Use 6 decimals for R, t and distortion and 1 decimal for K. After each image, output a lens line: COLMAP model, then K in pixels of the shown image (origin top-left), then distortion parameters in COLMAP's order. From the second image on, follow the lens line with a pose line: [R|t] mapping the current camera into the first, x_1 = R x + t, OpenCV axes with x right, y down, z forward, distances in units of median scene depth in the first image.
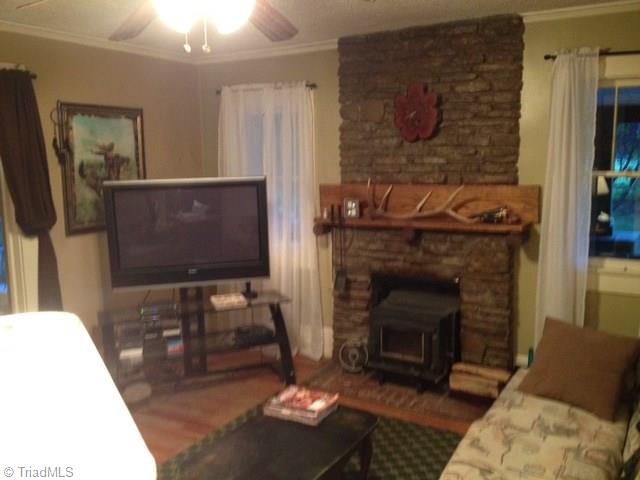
lens RADIAL K [[621.7, 0, 320.0], [0, 621.7, 240.0], [0, 0, 1]] dist [0.264125, -0.766795]
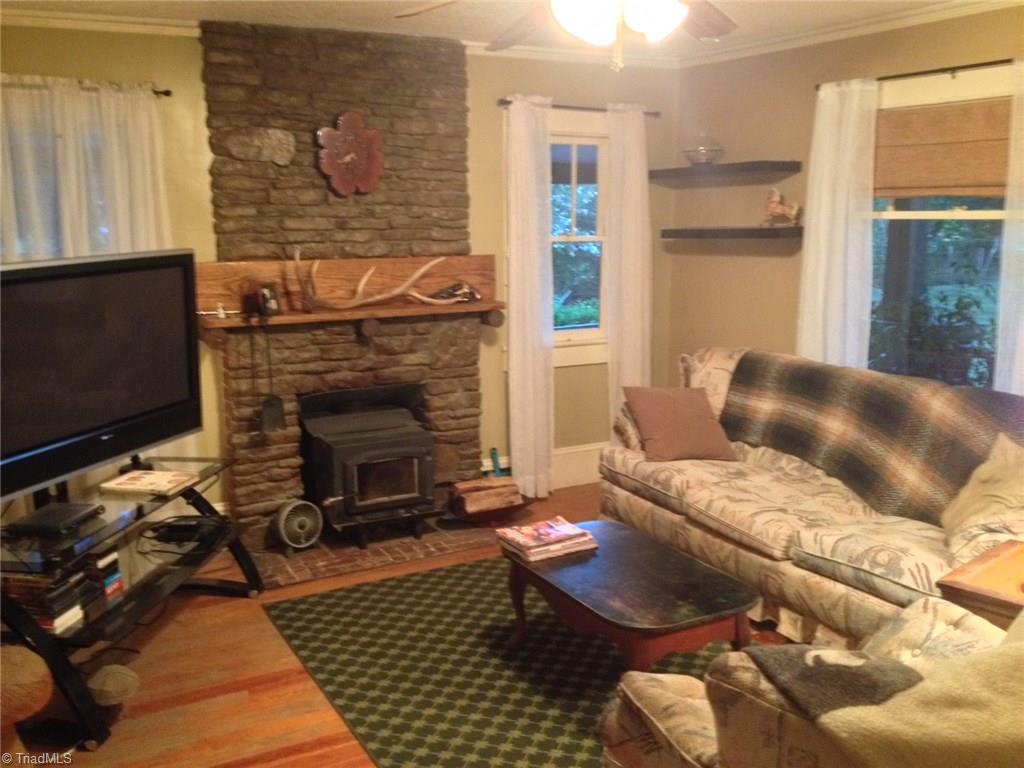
lens RADIAL K [[979.9, 0, 512.0], [0, 979.9, 384.0], [0, 0, 1]] dist [0.259219, -0.509696]
pose [[0.489369, -0.135233, 0.861527, -0.761406], [0.126454, 0.988466, 0.083329, -0.019707], [-0.862860, 0.068165, 0.500826, 0.306979]]
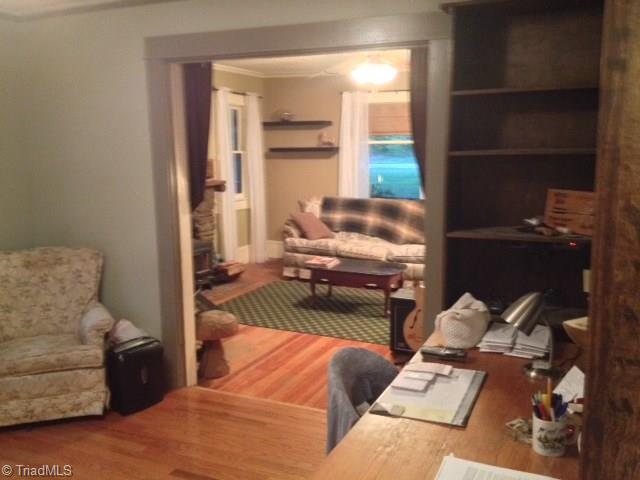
lens RADIAL K [[621.7, 0, 320.0], [0, 621.7, 240.0], [0, 0, 1]] dist [0.264125, -0.766795]
pose [[-0.127912, -0.133361, 0.982778, -1.417352], [0.154458, 0.976149, 0.152564, -0.080350], [-0.979684, 0.171312, -0.104262, 0.866236]]
